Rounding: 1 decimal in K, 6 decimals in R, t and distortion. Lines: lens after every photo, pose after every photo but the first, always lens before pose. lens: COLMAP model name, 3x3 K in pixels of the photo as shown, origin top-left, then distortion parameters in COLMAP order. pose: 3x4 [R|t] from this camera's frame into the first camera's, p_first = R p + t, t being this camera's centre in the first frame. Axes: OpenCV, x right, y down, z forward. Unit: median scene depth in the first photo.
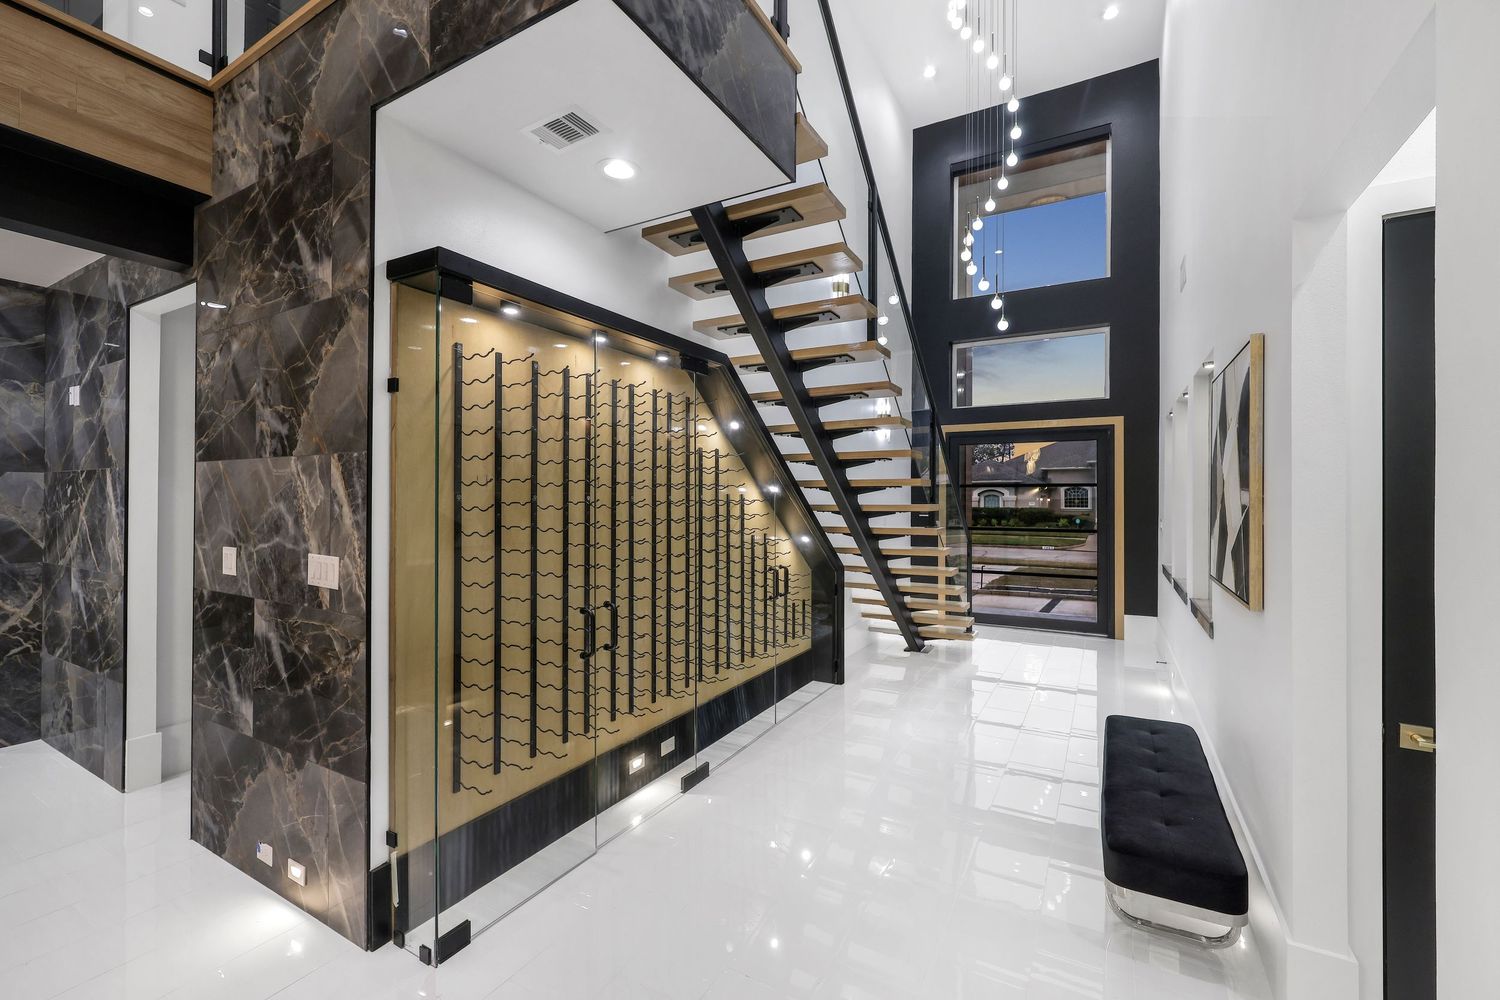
lens RADIAL K [[619.1, 0, 756.6], [0, 619.1, 498.1], [0, 0, 1]] dist [0.000649, 0.000123]
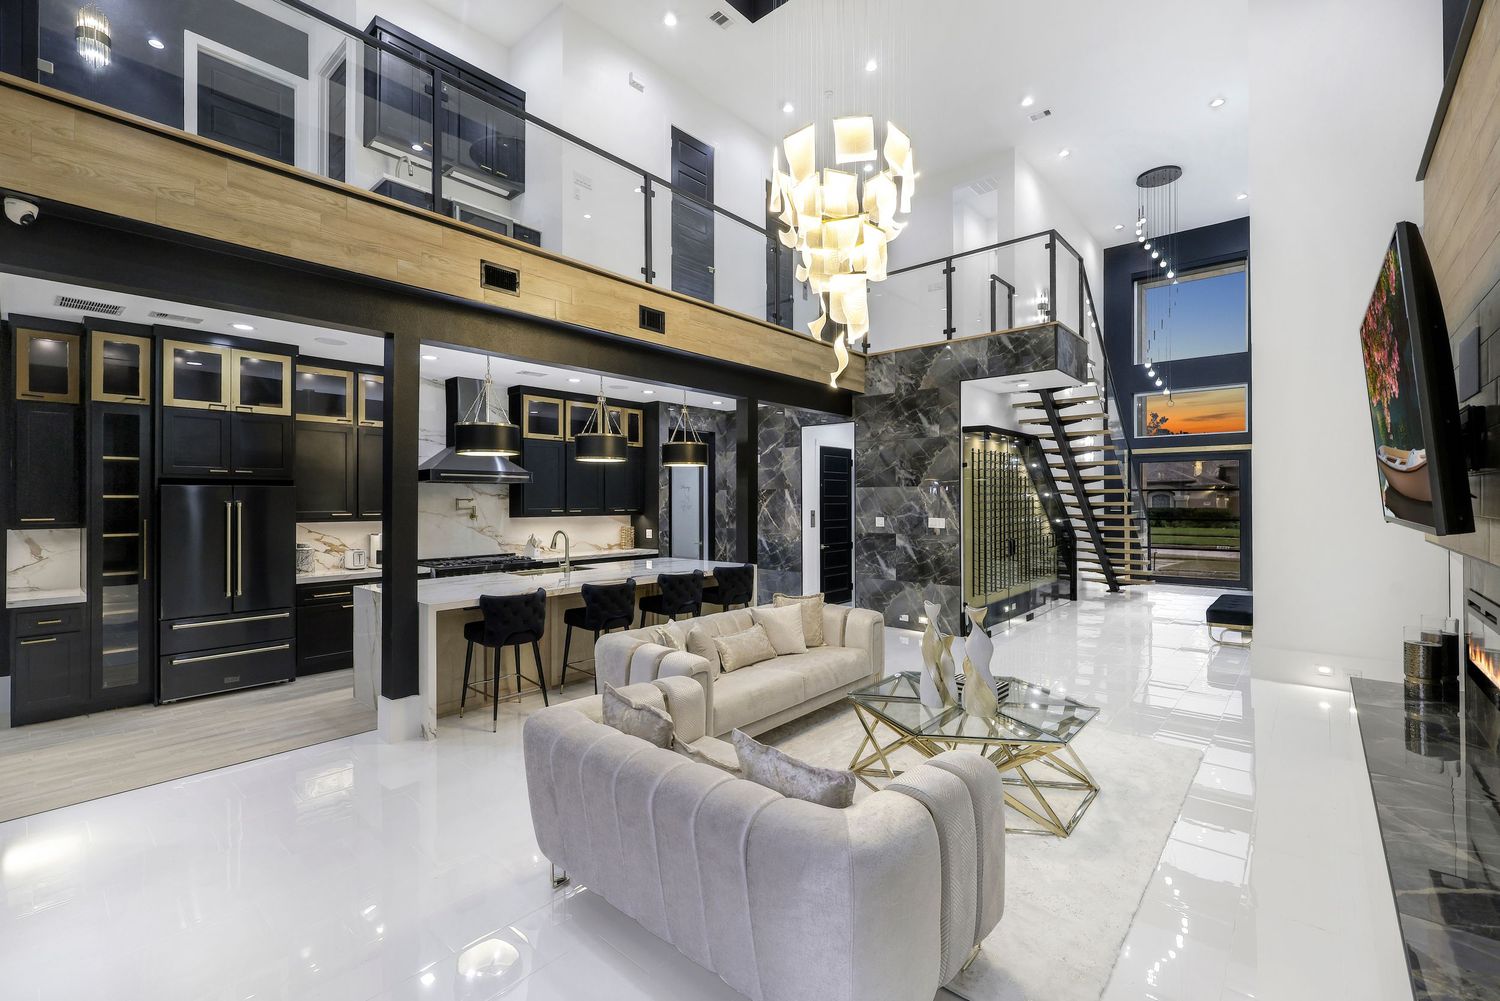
lens RADIAL K [[668.9, 0, 747.8], [0, 668.9, 498.7], [0, 0, 1]] dist [-0.003844, 0.001455]
pose [[0.982282, -0.007624, -0.187255, -0.701145], [0.007030, 0.999968, -0.003839, 0.000649], [0.187279, 0.002455, 0.982304, -1.765766]]
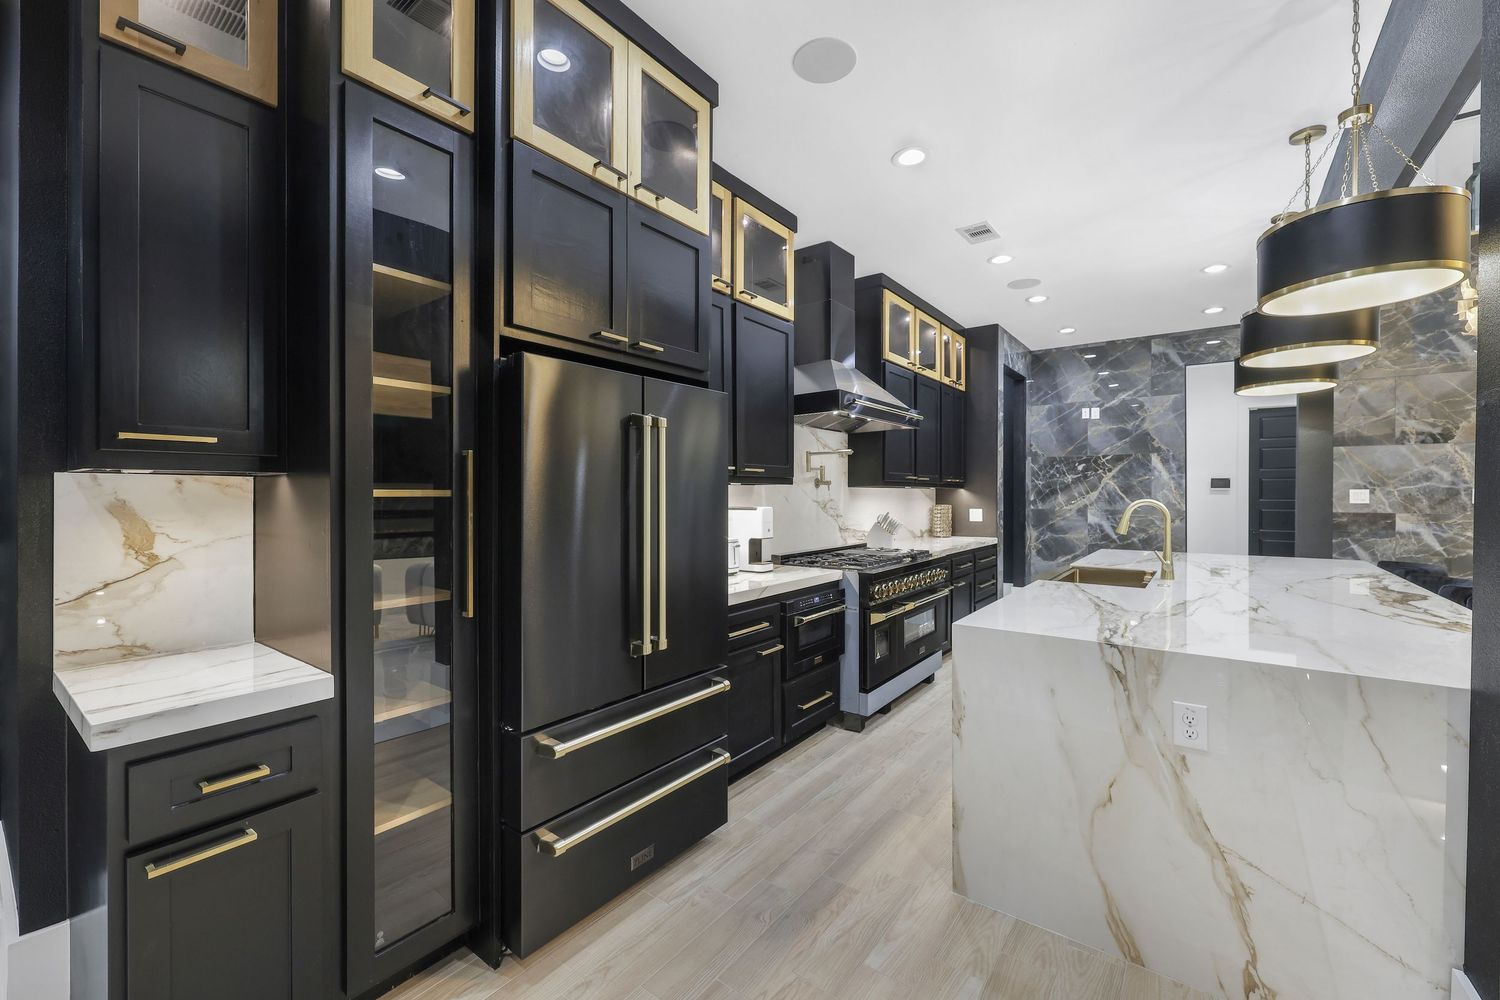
lens RADIAL K [[619.1, 0, 742.4], [0, 619.1, 496.9], [0, 0, 1]] dist [0.000649, 0.000123]
pose [[0.993447, -0.003486, -0.114238, -2.096022], [0.003804, 0.999989, 0.002568, 0.072492], [0.114228, -0.002986, 0.993450, -0.980306]]
